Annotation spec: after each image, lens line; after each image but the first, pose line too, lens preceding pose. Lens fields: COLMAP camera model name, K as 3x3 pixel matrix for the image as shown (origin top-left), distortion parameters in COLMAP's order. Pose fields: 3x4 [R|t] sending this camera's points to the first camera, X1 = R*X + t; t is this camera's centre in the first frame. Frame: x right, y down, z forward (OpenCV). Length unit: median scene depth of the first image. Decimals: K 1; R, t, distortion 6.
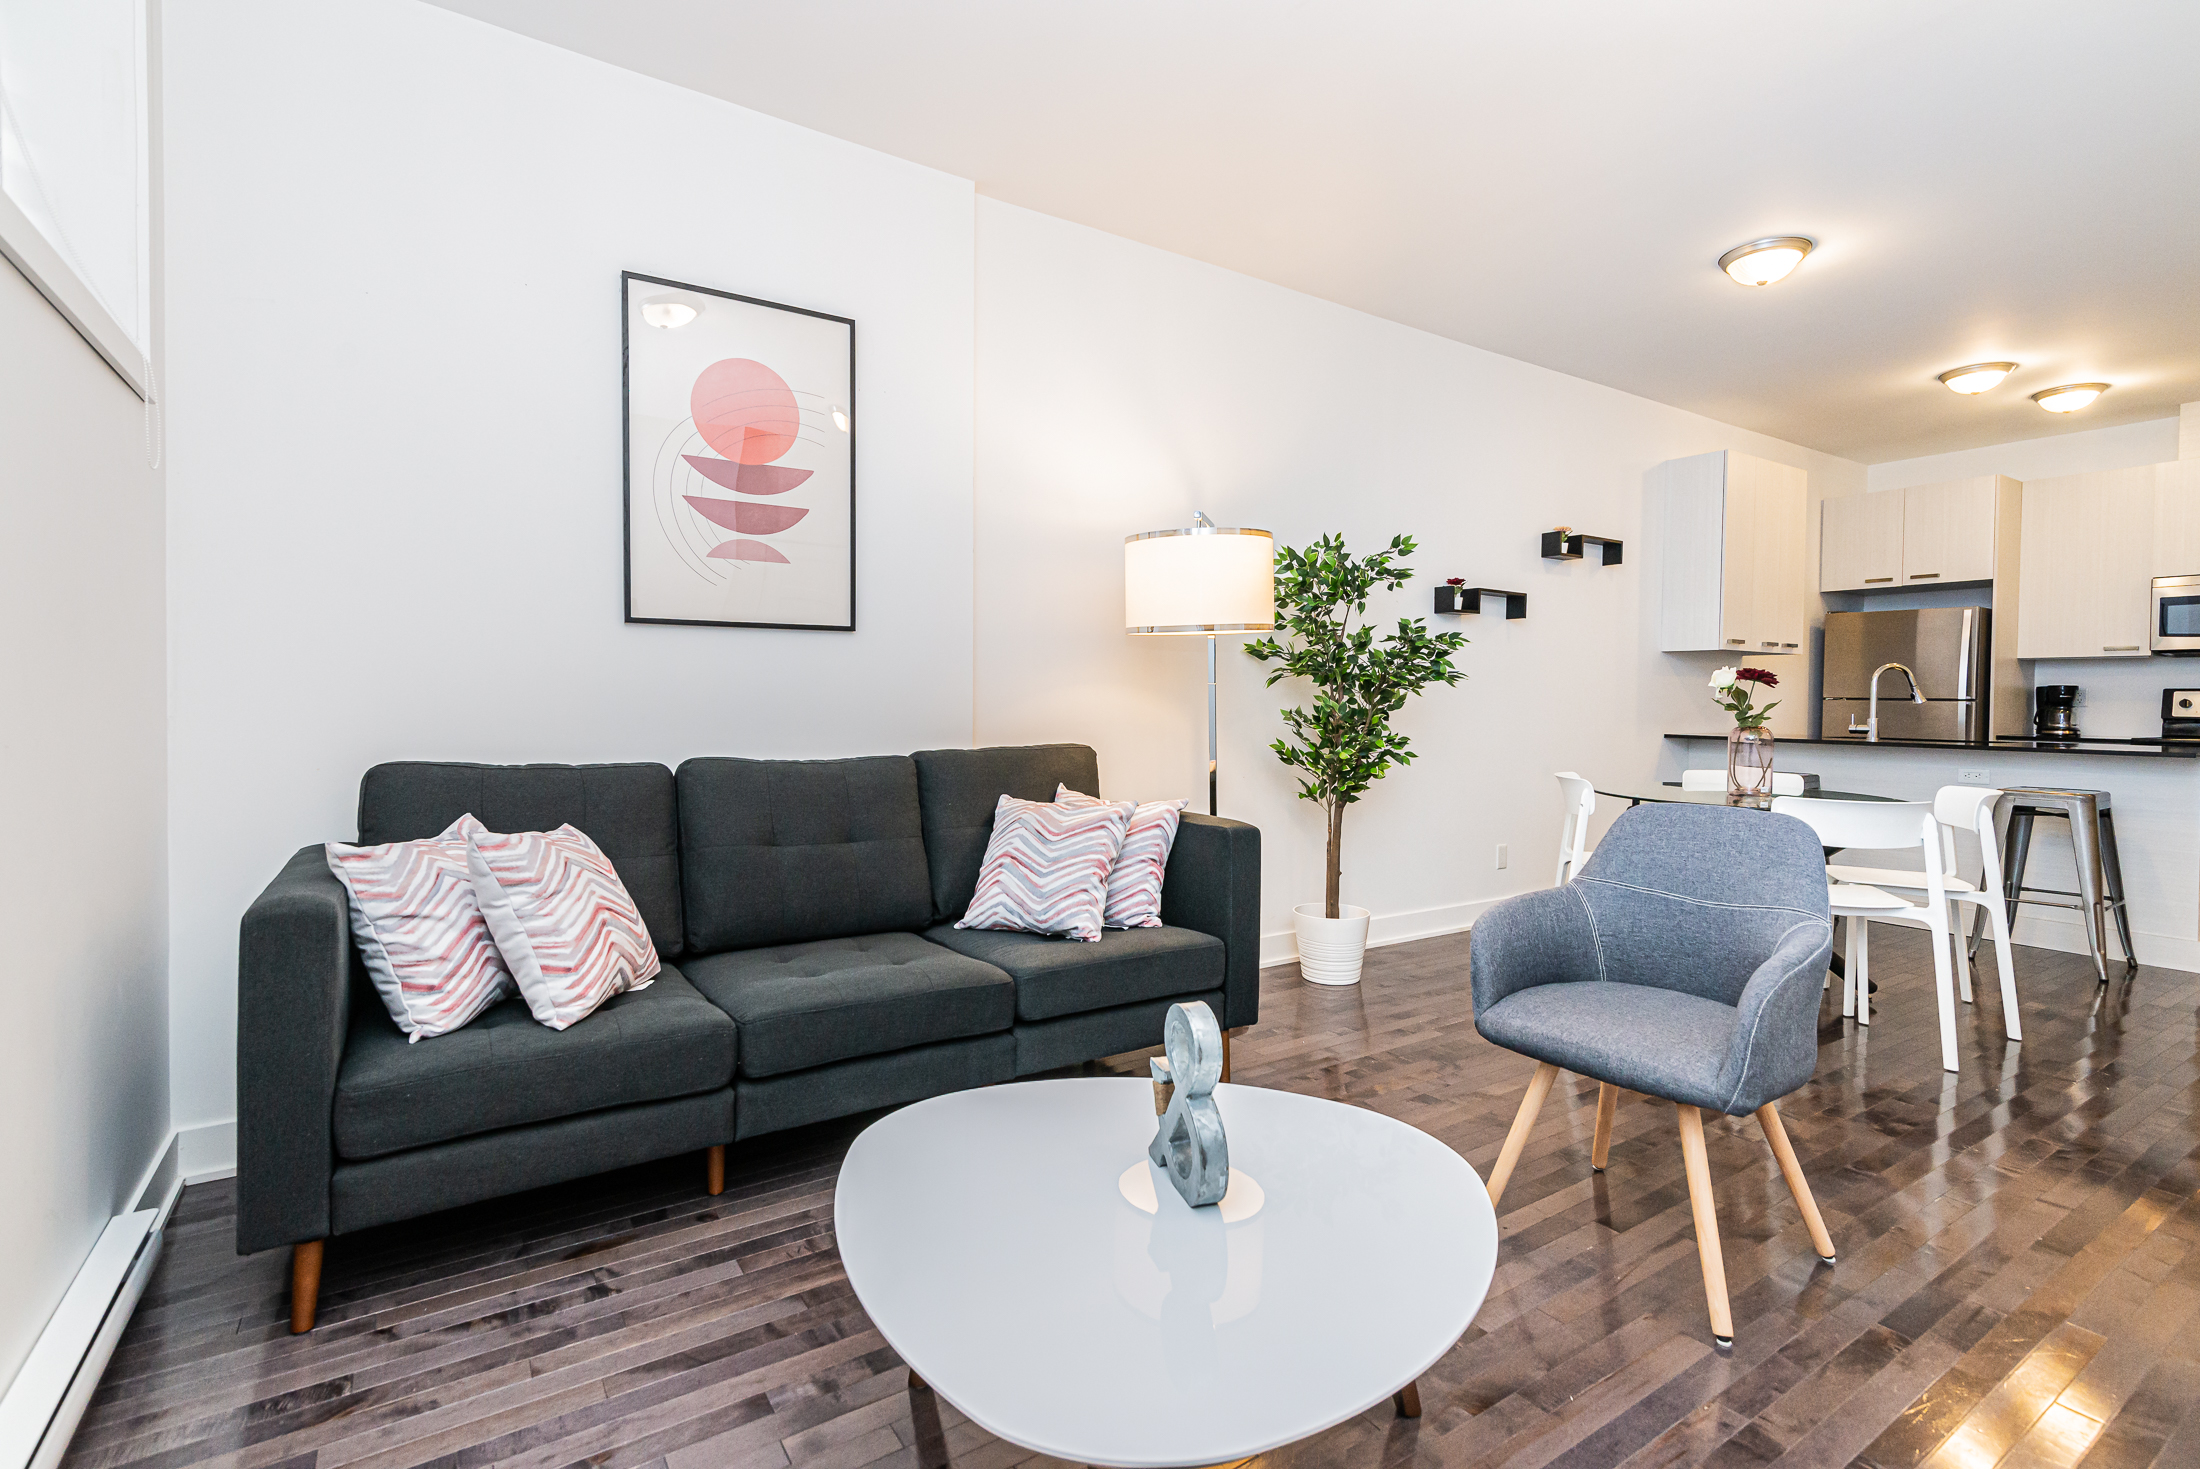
lens RADIAL K [[1005.8, 0, 1095.3], [0, 1005.8, 732.2], [0, 0, 1]] dist [0.004561, -0.000745]
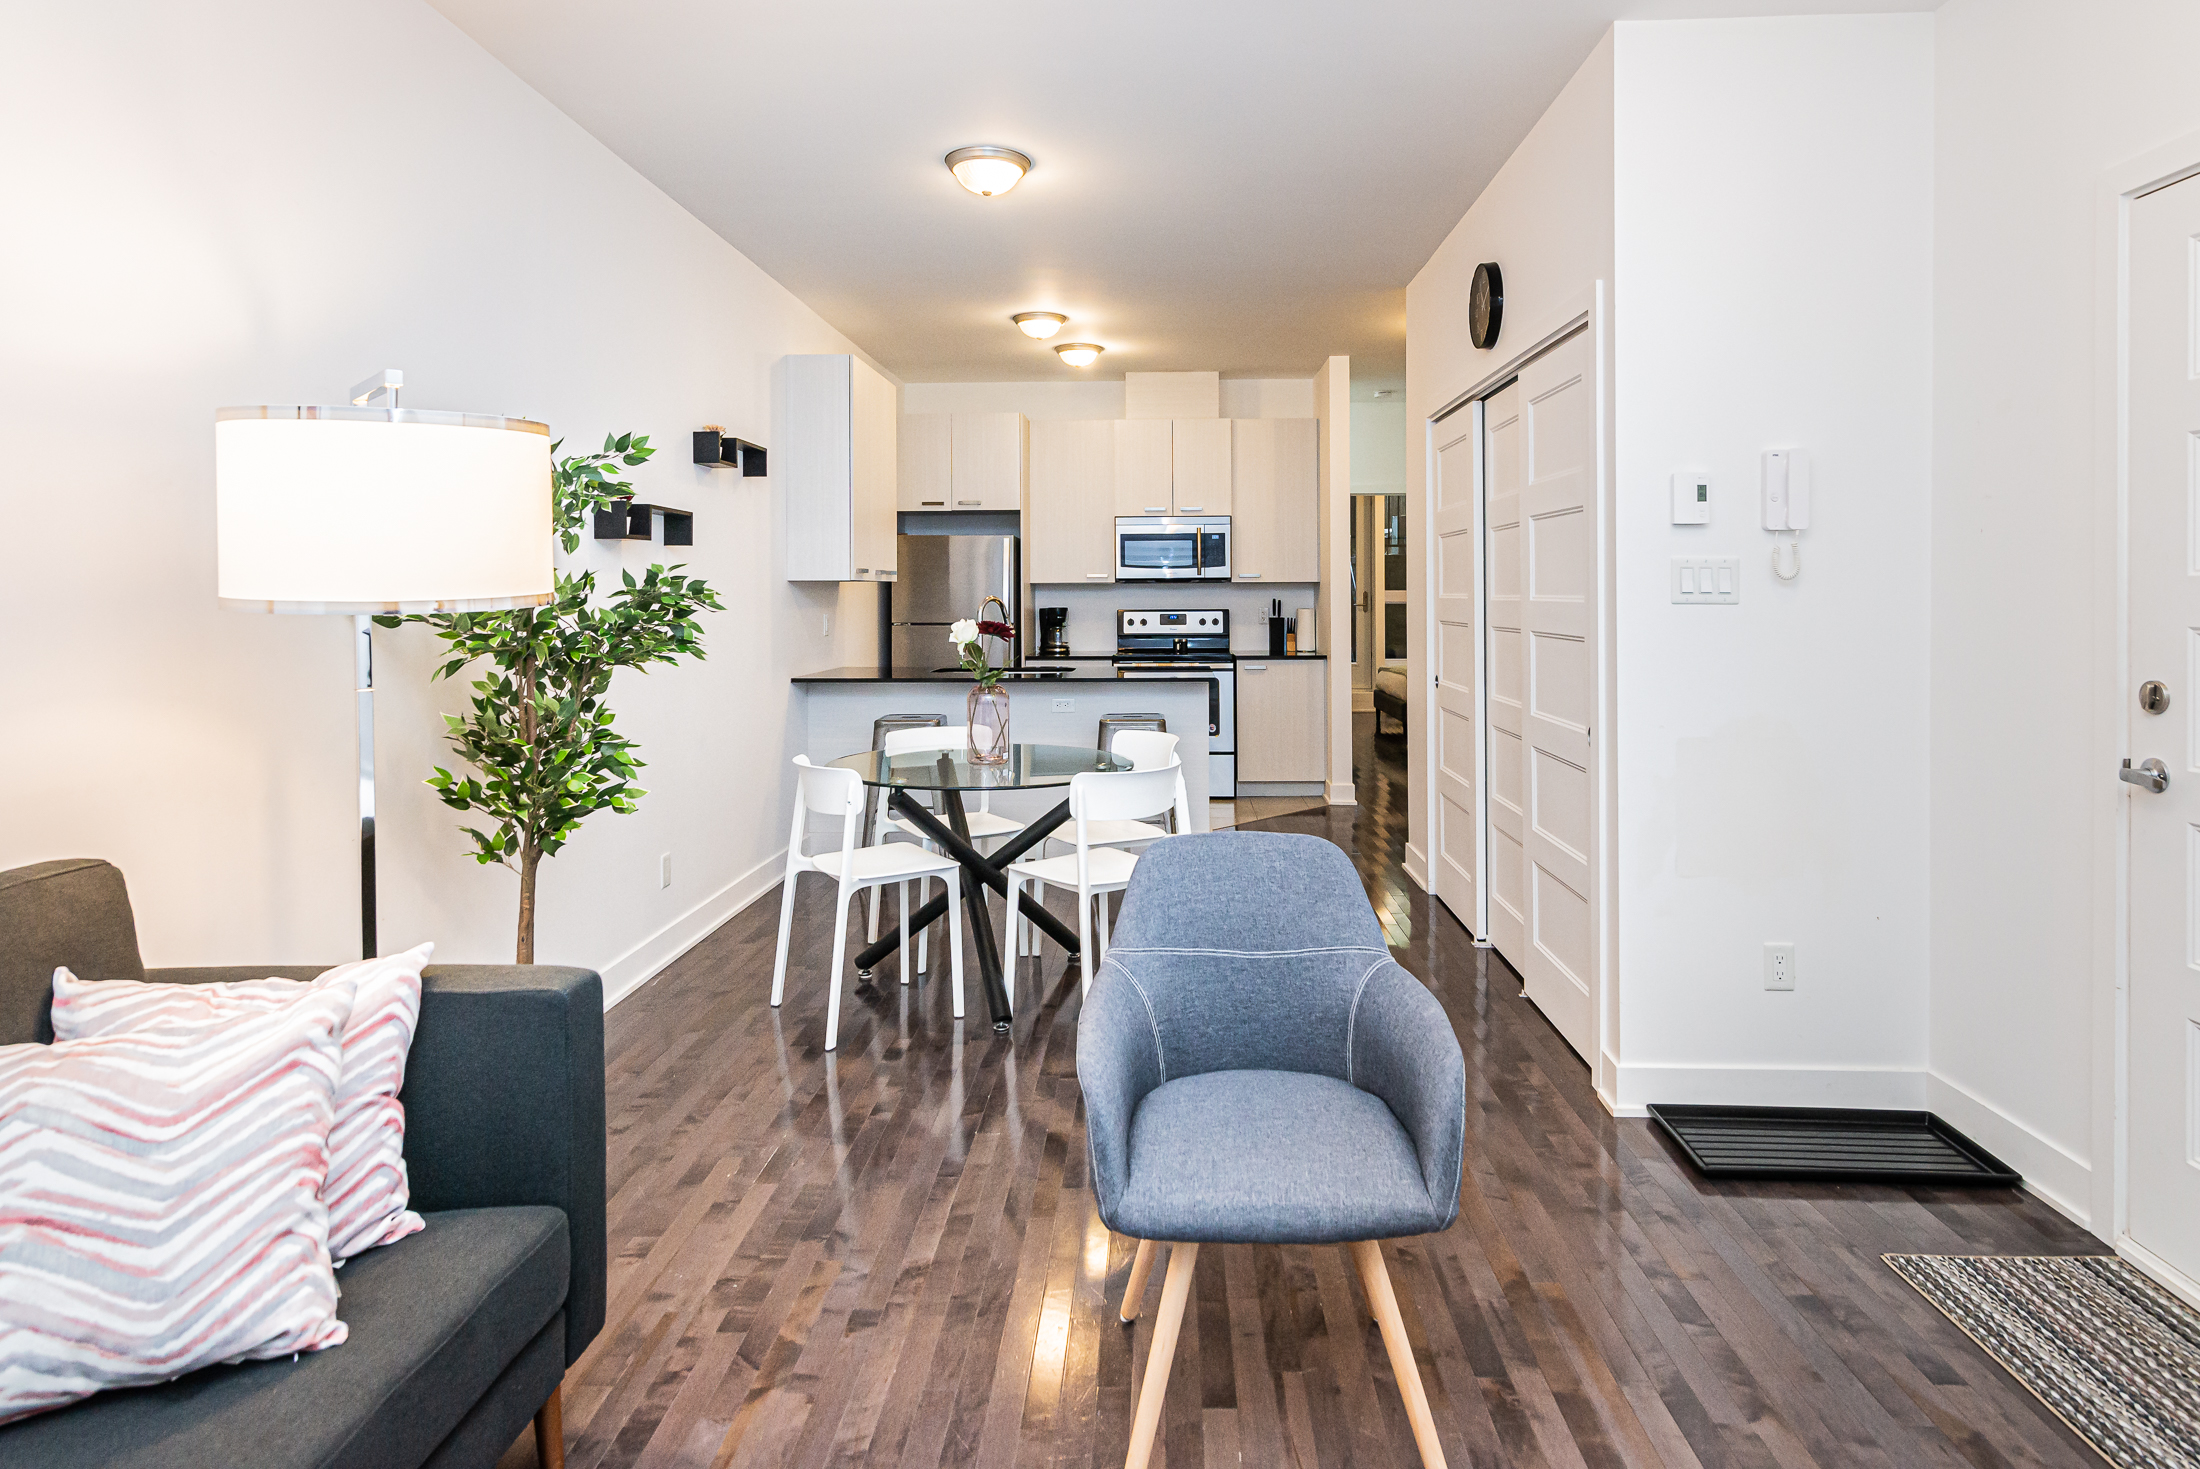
lens RADIAL K [[1218.7, 0, 1119.0], [0, 1218.7, 606.7], [0, 0, 1]] dist [0.001503, -0.001217]
pose [[0.574478, -0.019624, 0.818285, -0.163151], [0.036319, 0.999339, -0.001532, -0.070118], [-0.817714, 0.030600, 0.574811, 0.284605]]
